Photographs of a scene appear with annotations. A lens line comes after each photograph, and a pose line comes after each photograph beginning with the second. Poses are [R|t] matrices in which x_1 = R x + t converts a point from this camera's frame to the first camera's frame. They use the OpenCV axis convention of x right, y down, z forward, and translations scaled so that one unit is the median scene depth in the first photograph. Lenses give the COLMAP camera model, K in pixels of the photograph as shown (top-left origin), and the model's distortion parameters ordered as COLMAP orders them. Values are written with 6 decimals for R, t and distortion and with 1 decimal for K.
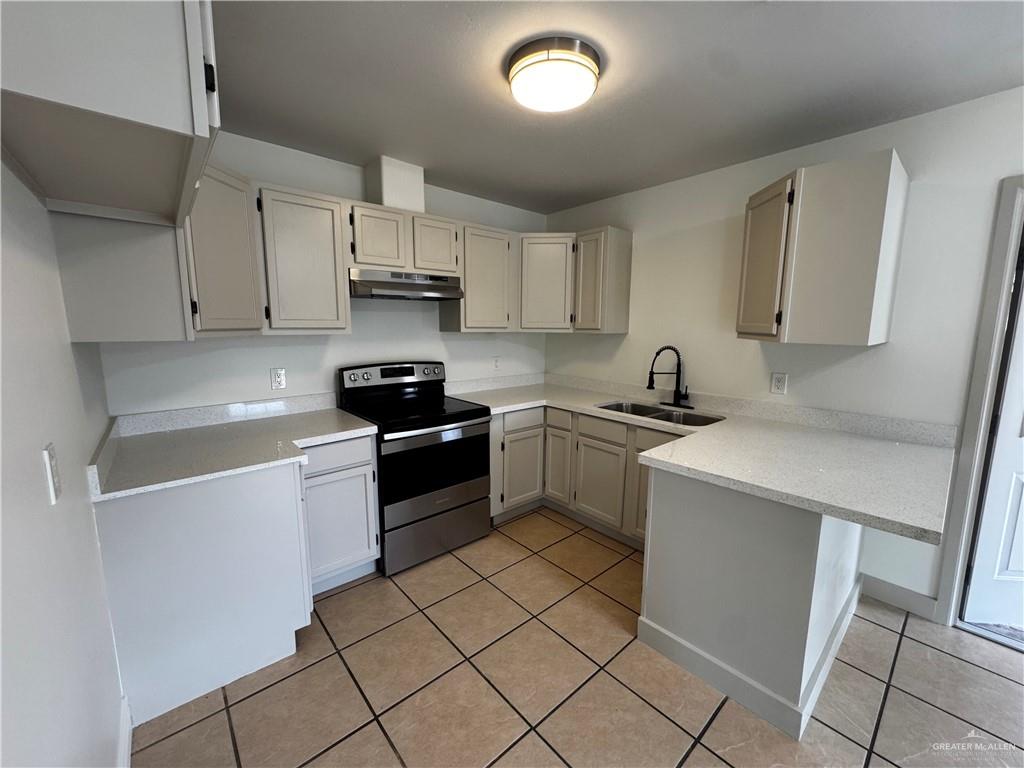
lens RADIAL K [[411.9, 0, 509.8], [0, 411.9, 382.0], [0, 0, 1]] dist [-0.003850, 0.000287]
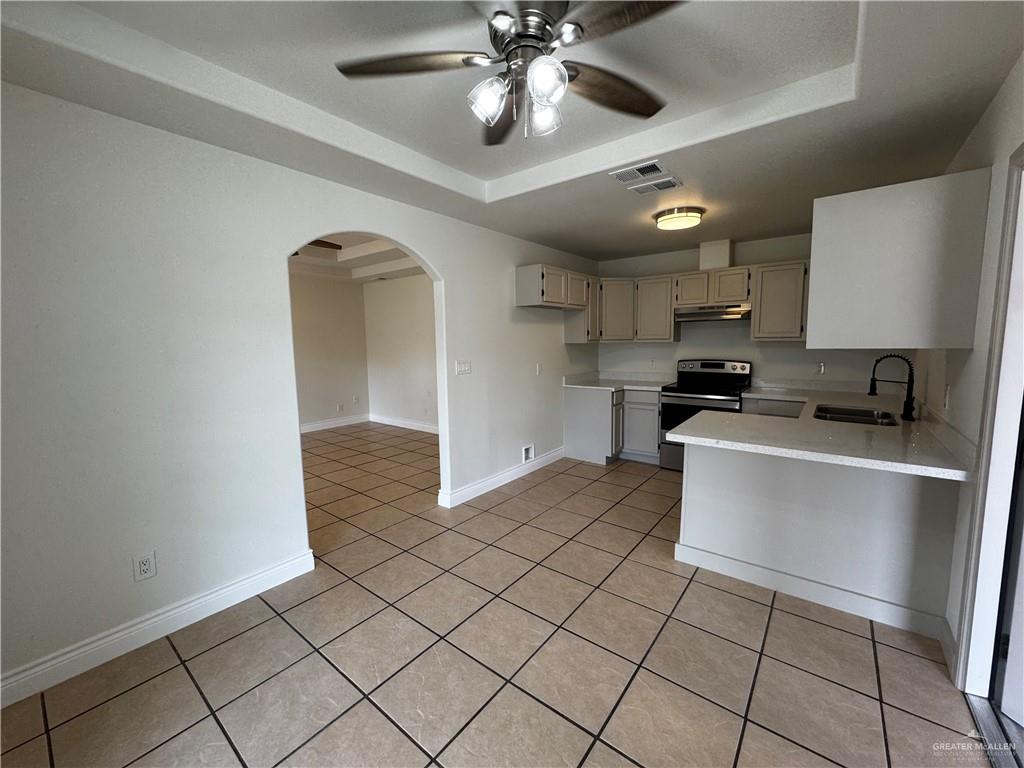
lens RADIAL K [[411.9, 0, 507.7], [0, 411.9, 383.6], [0, 0, 1]] dist [-0.003850, 0.000287]
pose [[0.195603, 0.098276, -0.975747, 1.190503], [-0.124605, 0.989393, 0.074672, 0.026021], [0.972735, 0.106977, 0.205774, -0.113540]]
